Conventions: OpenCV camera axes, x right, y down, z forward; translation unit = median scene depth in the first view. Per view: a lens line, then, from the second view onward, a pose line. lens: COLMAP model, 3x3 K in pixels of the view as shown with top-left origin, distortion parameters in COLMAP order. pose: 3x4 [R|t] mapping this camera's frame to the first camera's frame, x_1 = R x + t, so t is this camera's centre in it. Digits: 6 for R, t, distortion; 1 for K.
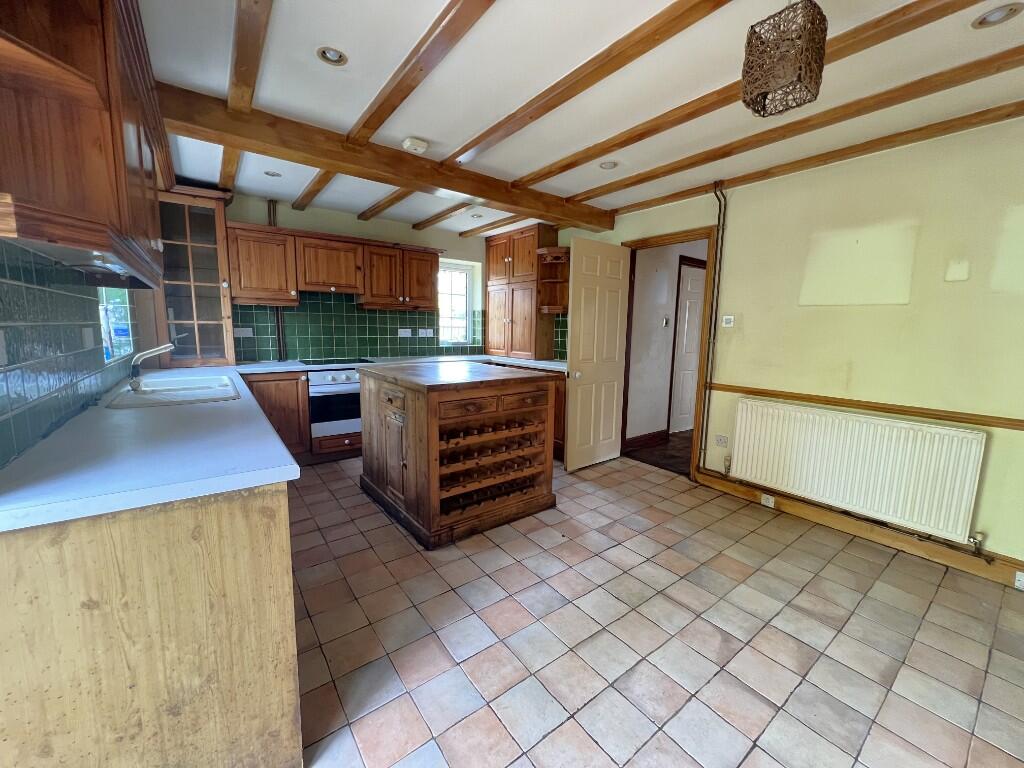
lens RADIAL K [[407.9, 0, 509.5], [0, 407.9, 383.1], [0, 0, 1]] dist [-0.002108, 0.000577]
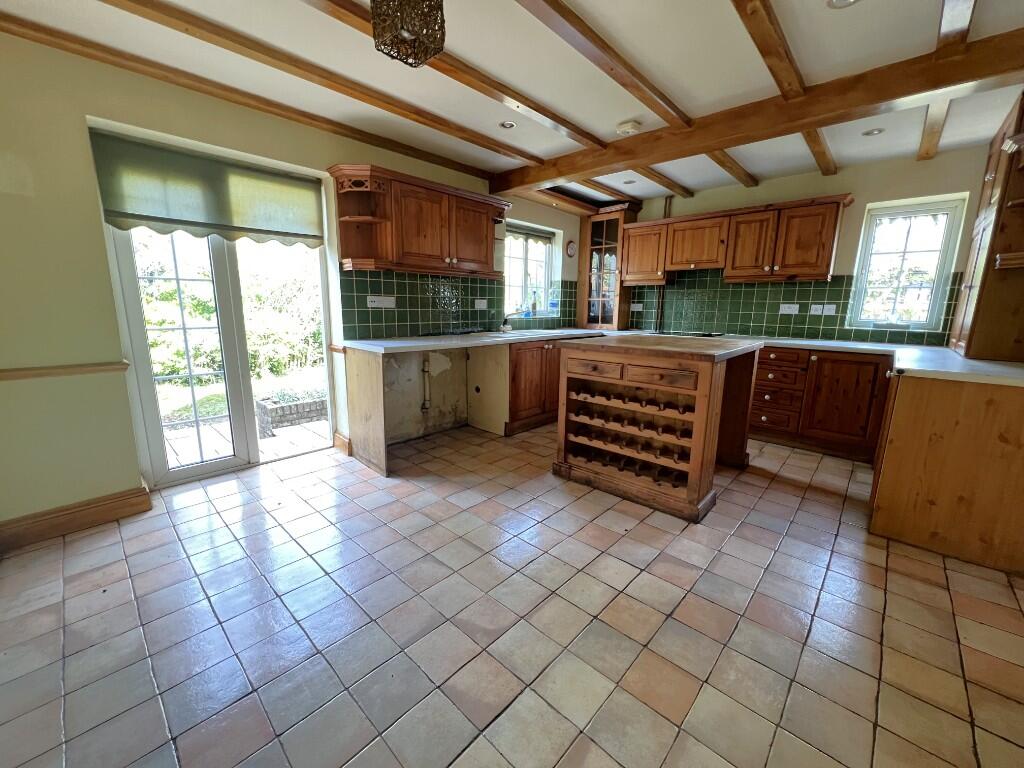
lens RADIAL K [[407.9, 0, 508.2], [0, 407.9, 382.1], [0, 0, 1]] dist [-0.002108, 0.000577]
pose [[0.172164, 0.169286, -0.970413, 0.765058], [-0.143379, 0.978938, 0.145336, -0.024396], [0.974578, 0.114115, 0.192810, 0.472351]]
